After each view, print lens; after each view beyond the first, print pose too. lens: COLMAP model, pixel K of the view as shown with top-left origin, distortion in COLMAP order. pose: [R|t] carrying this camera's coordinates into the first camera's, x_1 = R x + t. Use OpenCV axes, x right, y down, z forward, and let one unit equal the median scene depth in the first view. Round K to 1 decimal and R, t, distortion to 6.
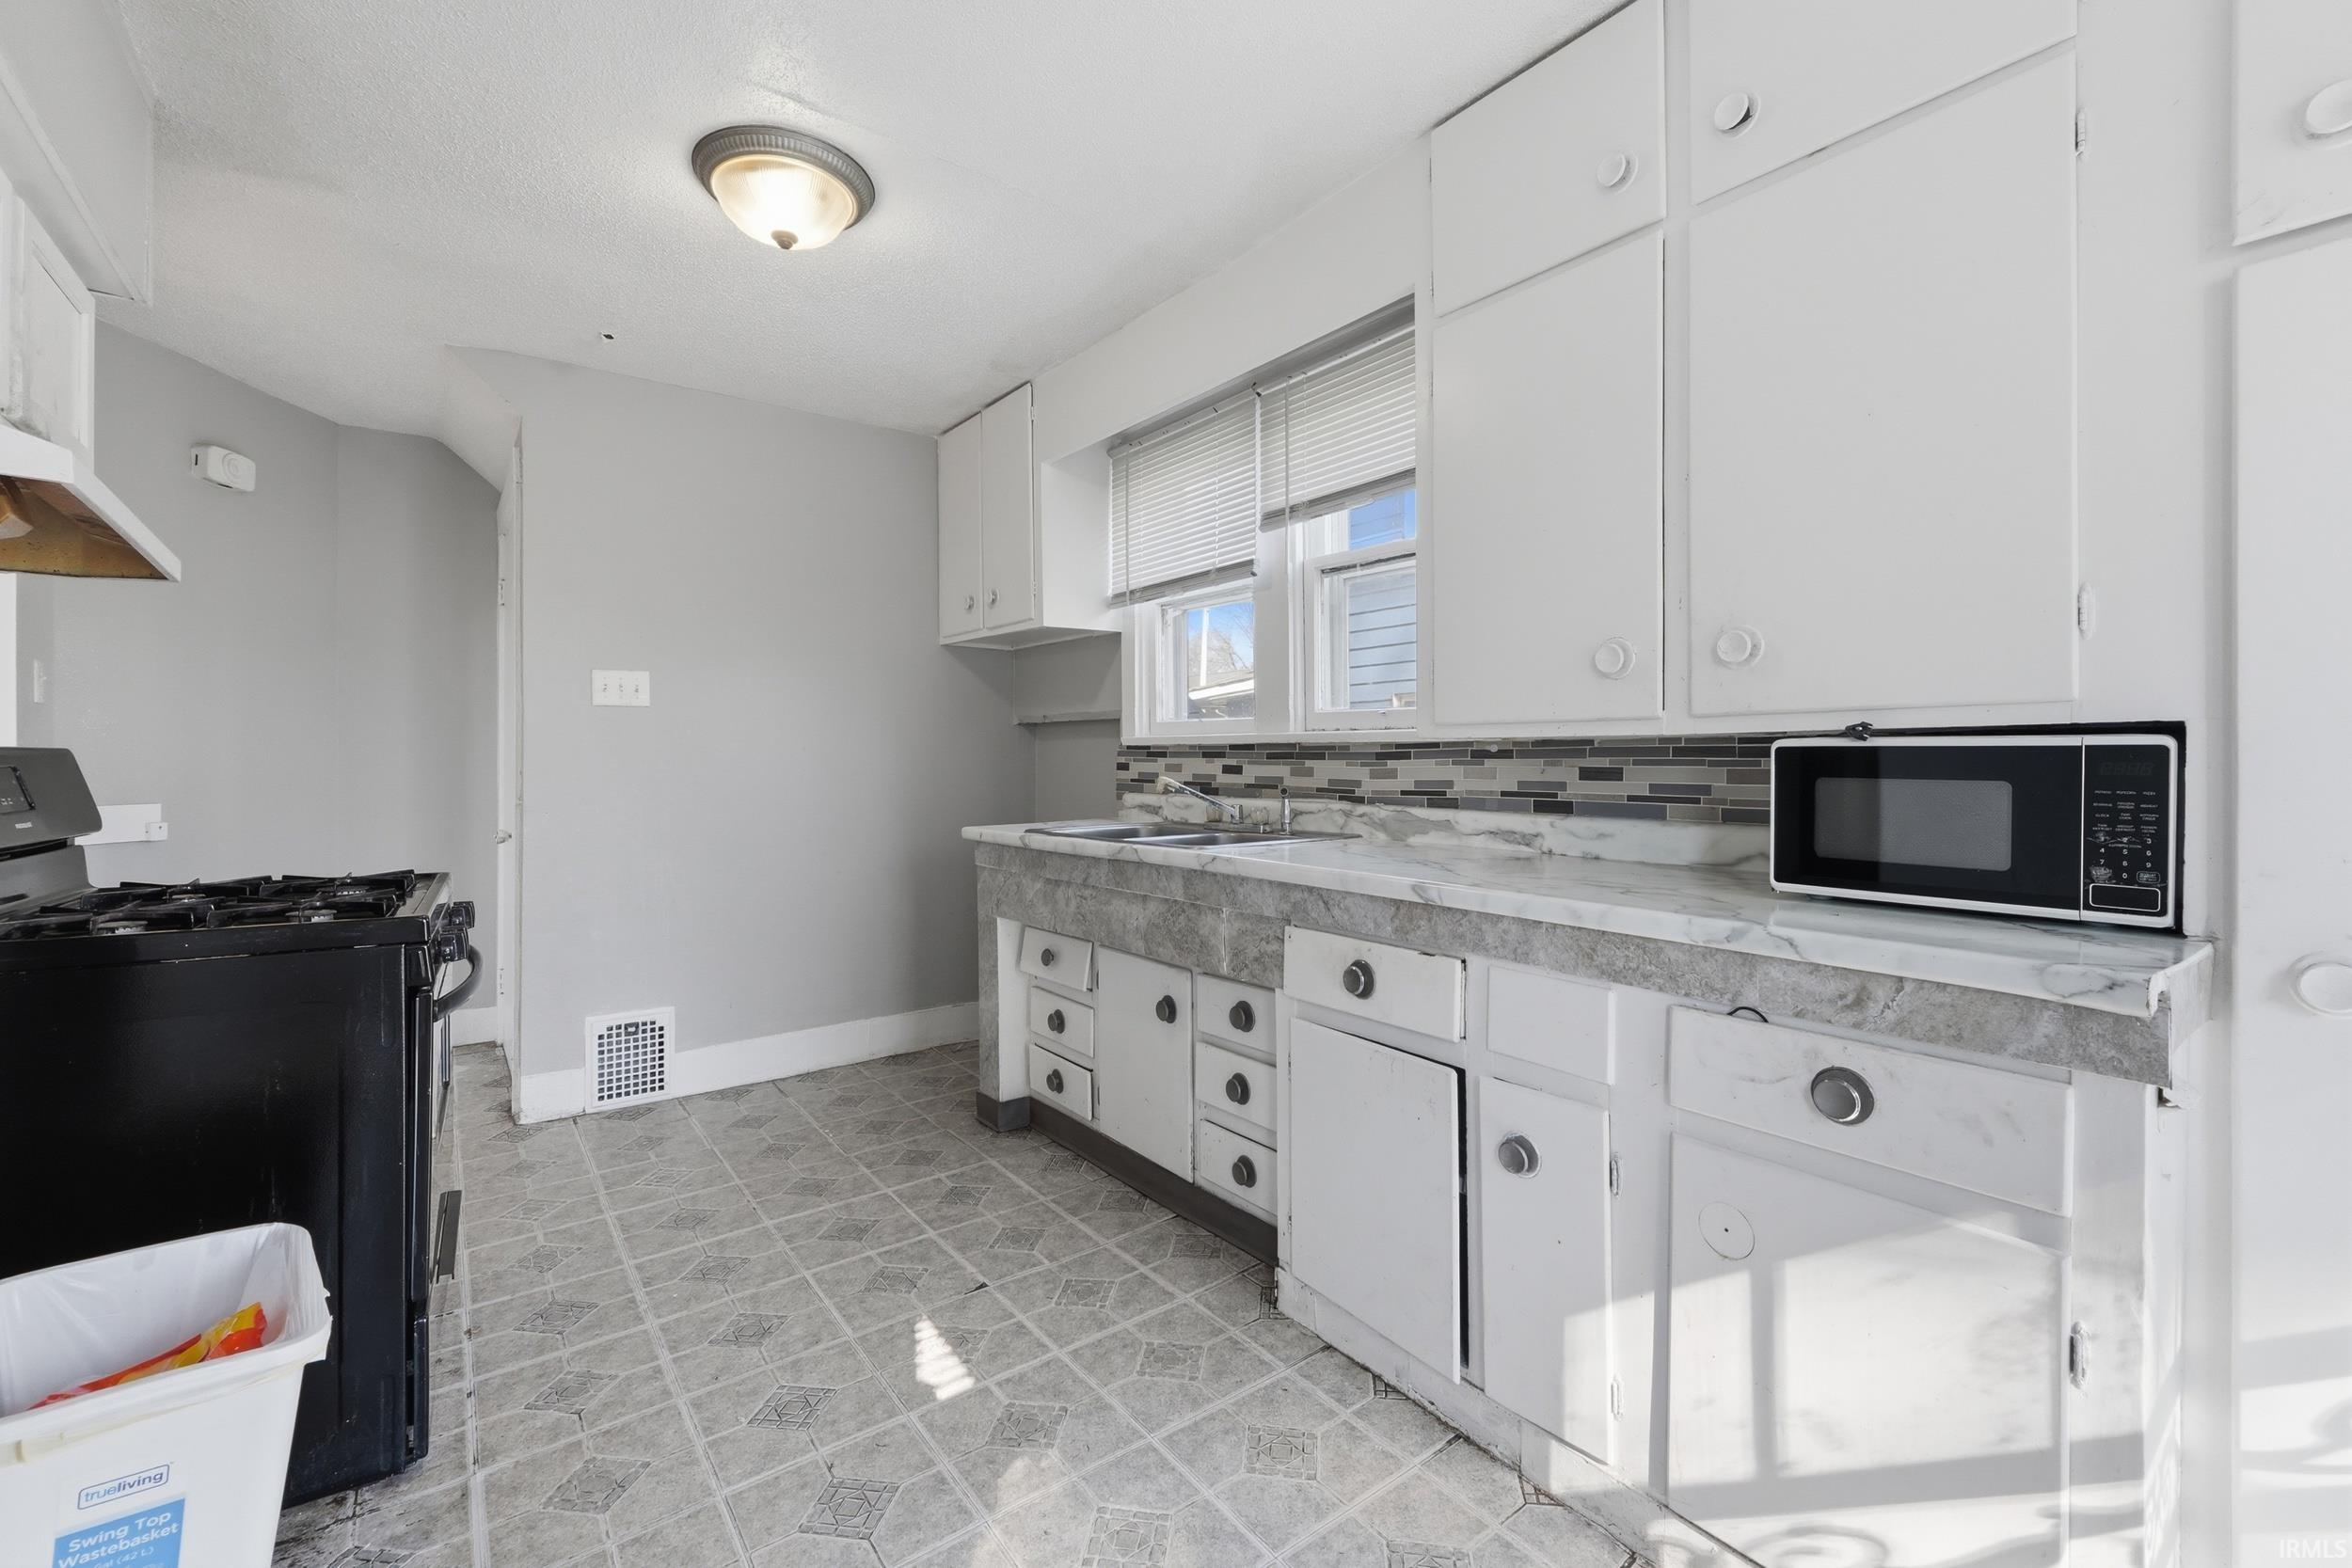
lens RADIAL K [[988.7, 0, 1166.2], [0, 988.7, 766.5], [0, 0, 1]] dist [0.001229, 0.000084]
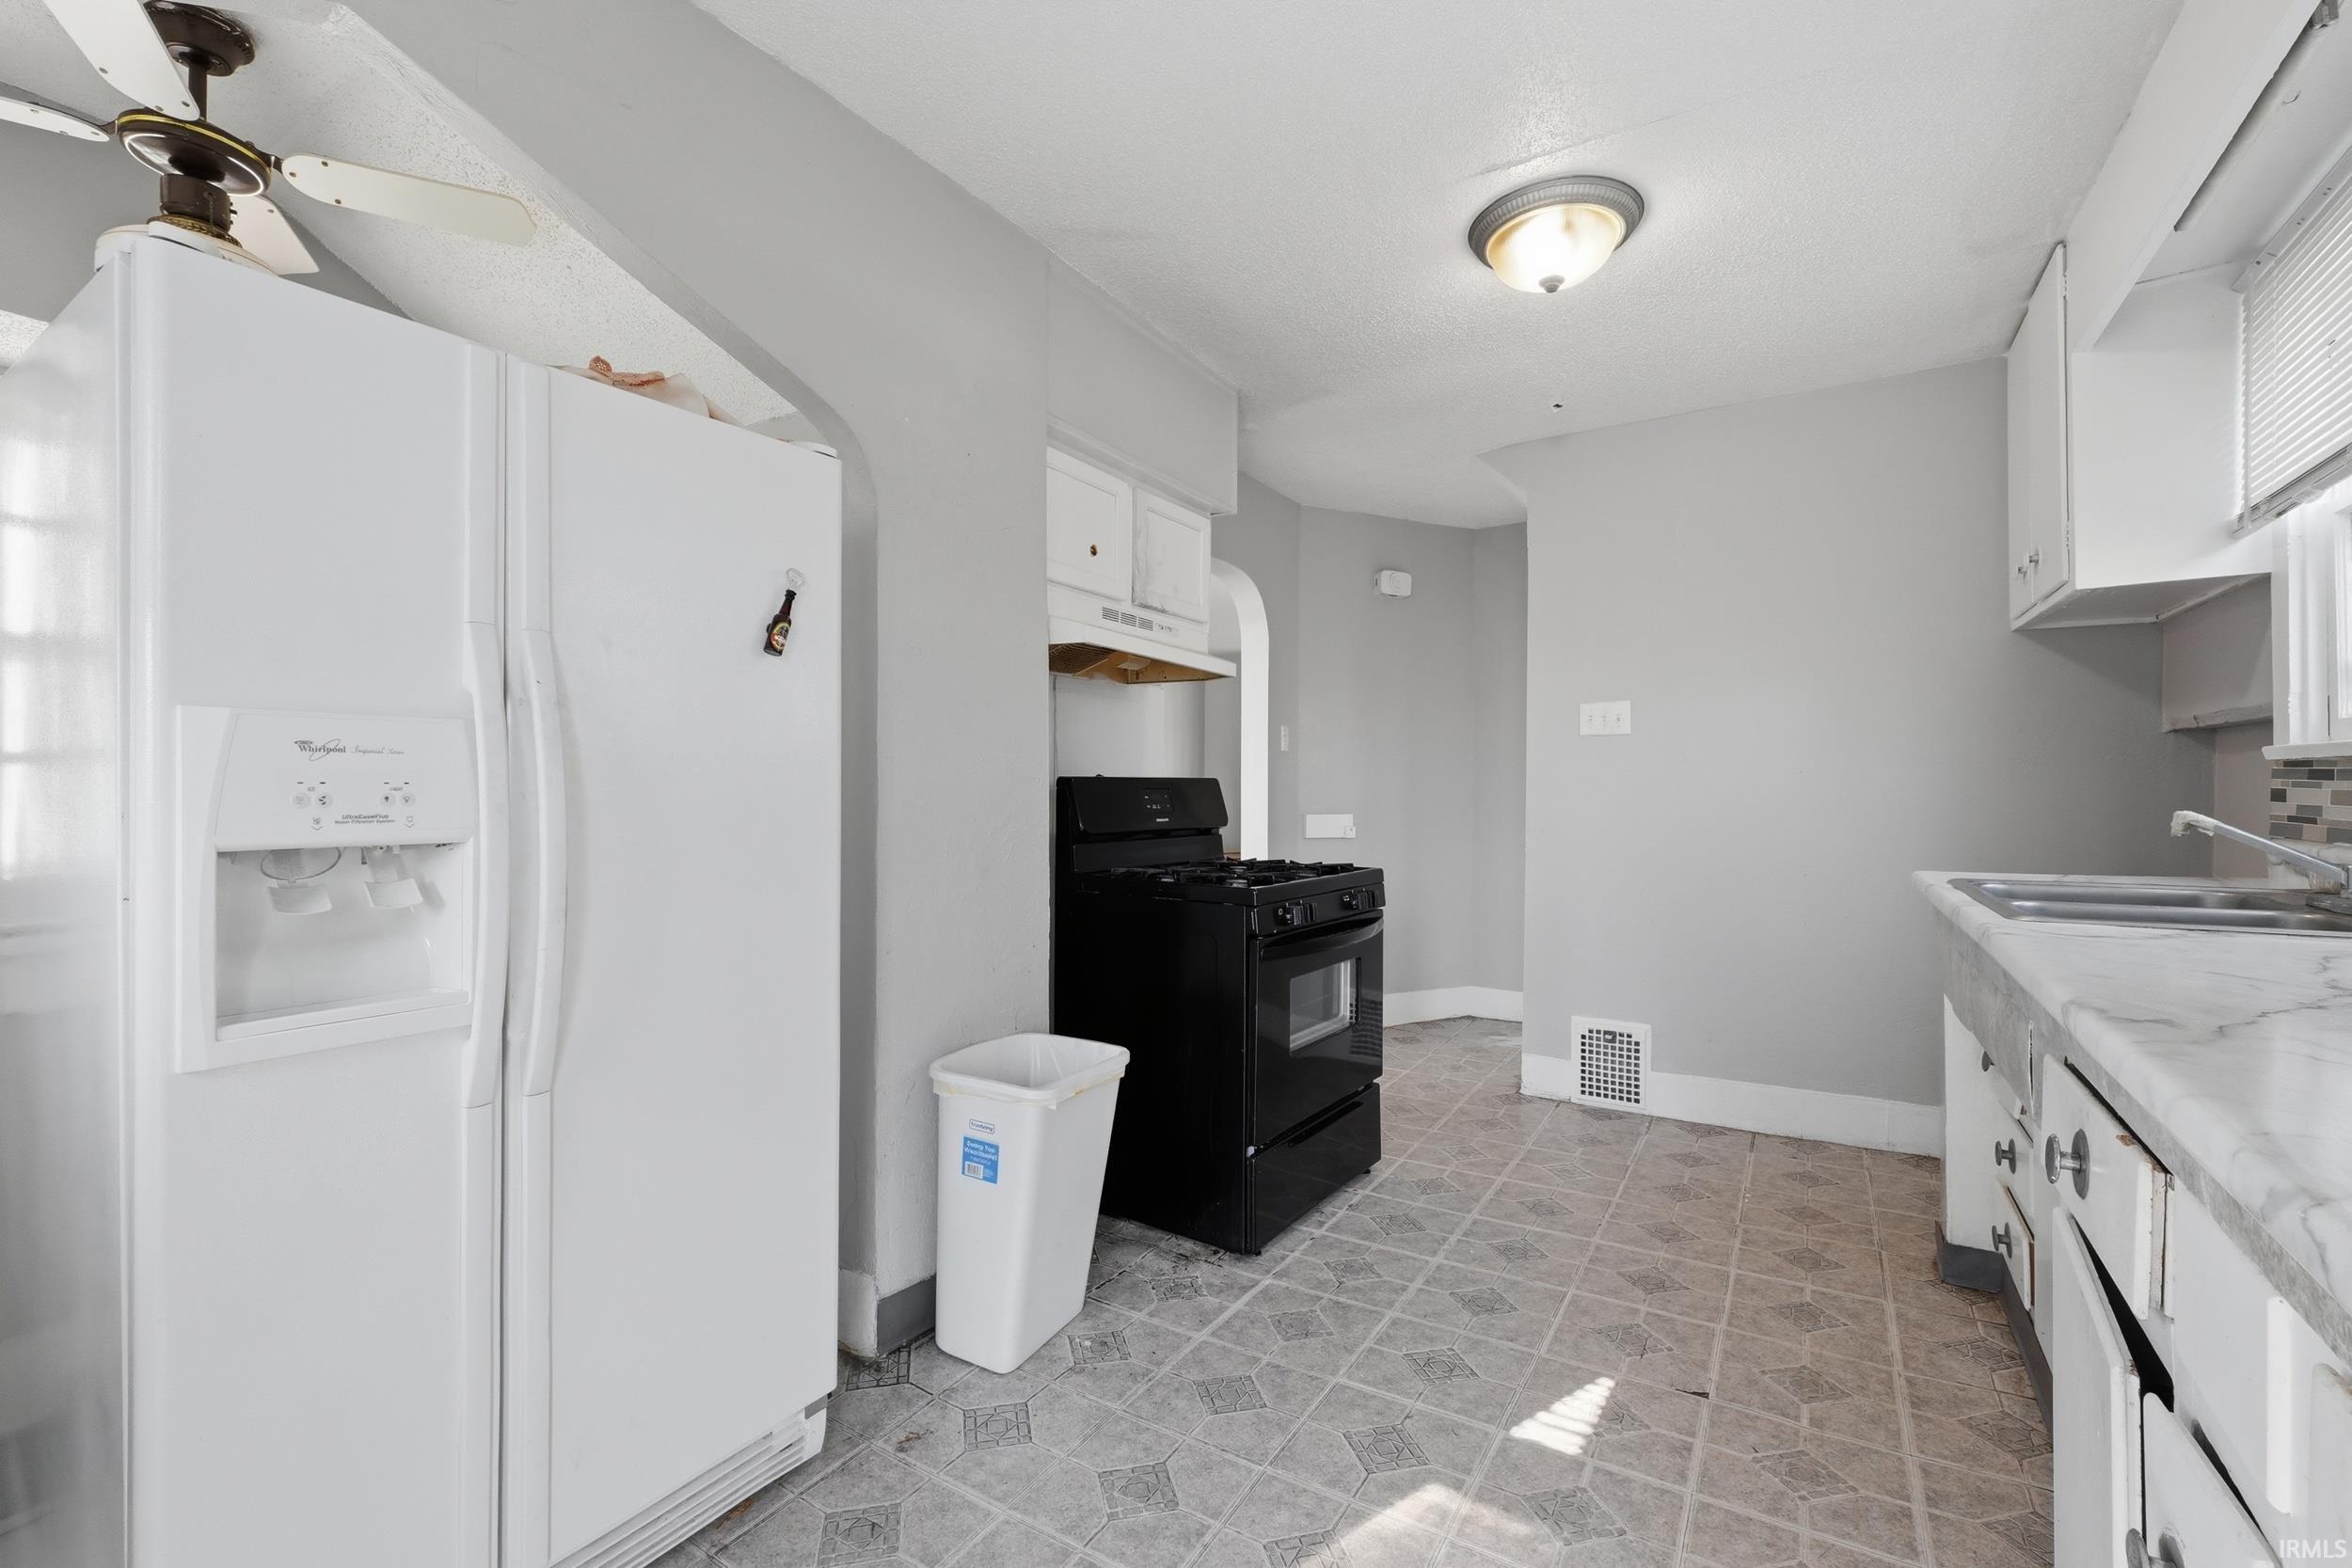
lens RADIAL K [[1013.5, 0, 1179.2], [0, 1013.5, 789.5], [0, 0, 1]] dist [0.001750, 0.000294]
pose [[0.367809, 0.003382, -0.929895, 0.395771], [-0.007172, 0.999974, 0.000801, 0.001120], [0.929874, 0.006374, 0.367823, 0.211248]]
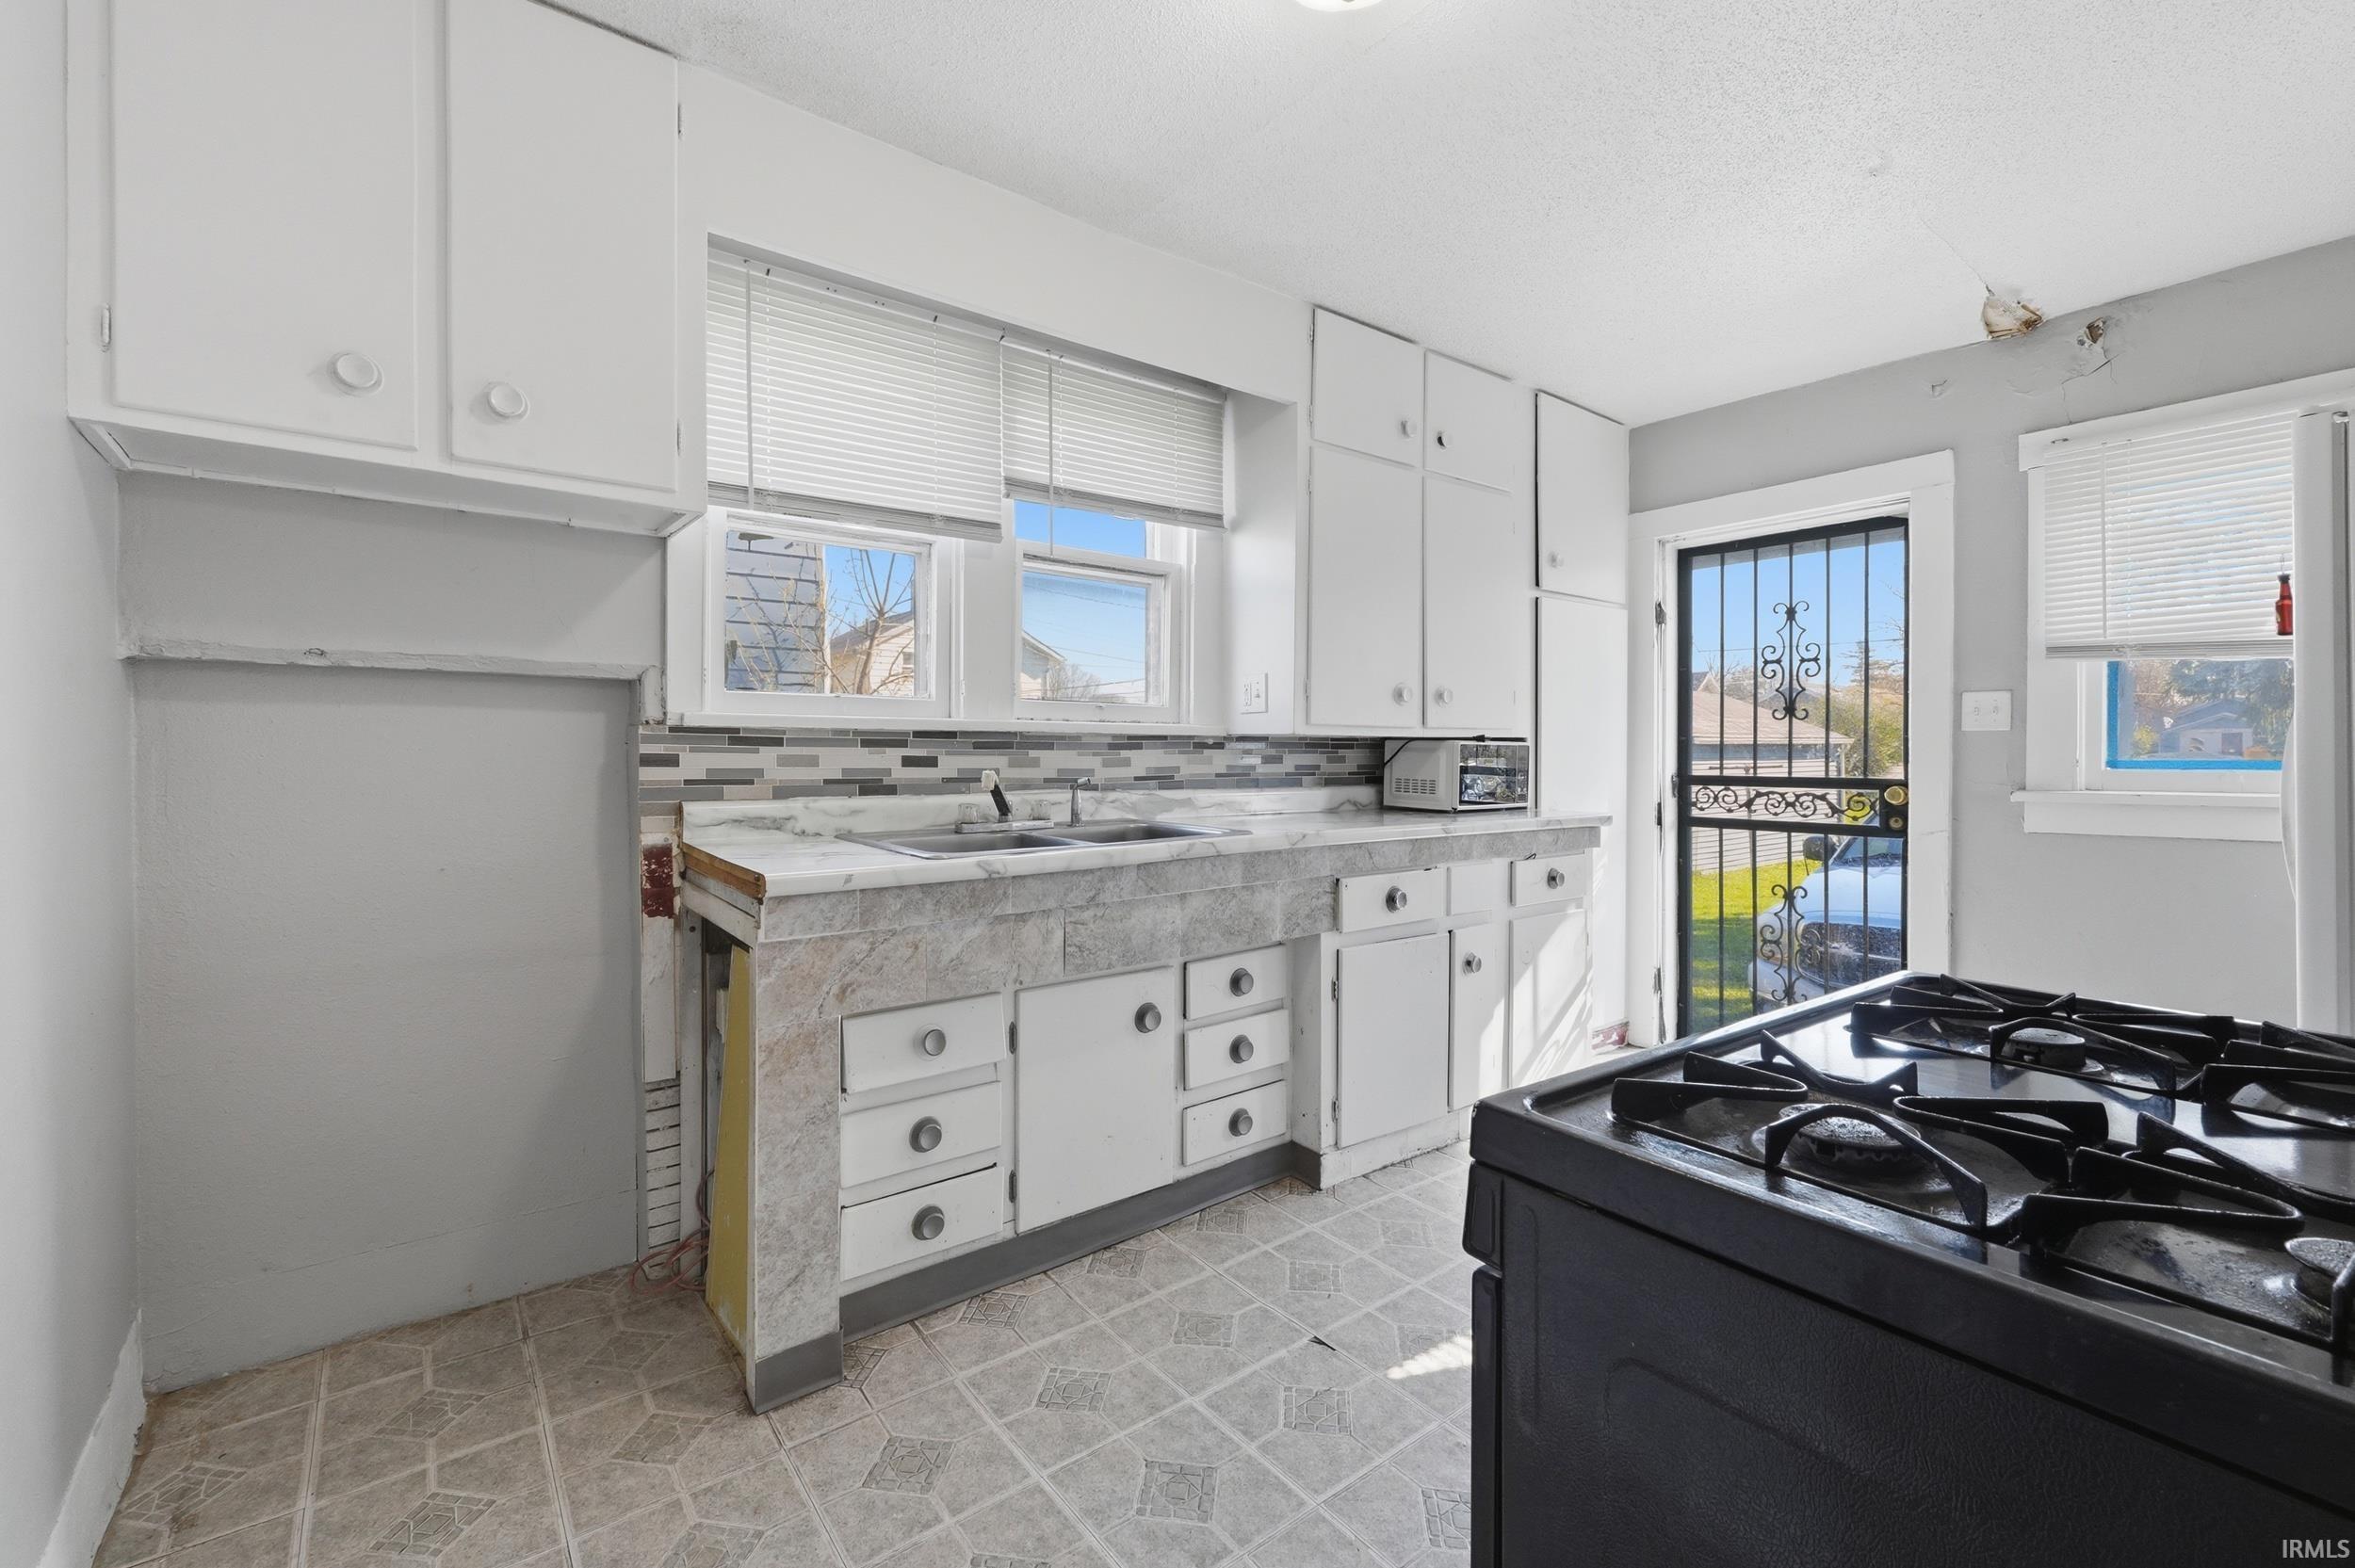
lens RADIAL K [[1001.5, 0, 1177.9], [0, 1001.5, 754.6], [0, 0, 1]] dist [-0.000496, -0.000052]
pose [[-0.021702, -0.004443, 0.999755, -0.919795], [0.005606, 0.999974, 0.004565, -0.006229], [-0.999749, 0.005704, -0.021677, 0.968760]]
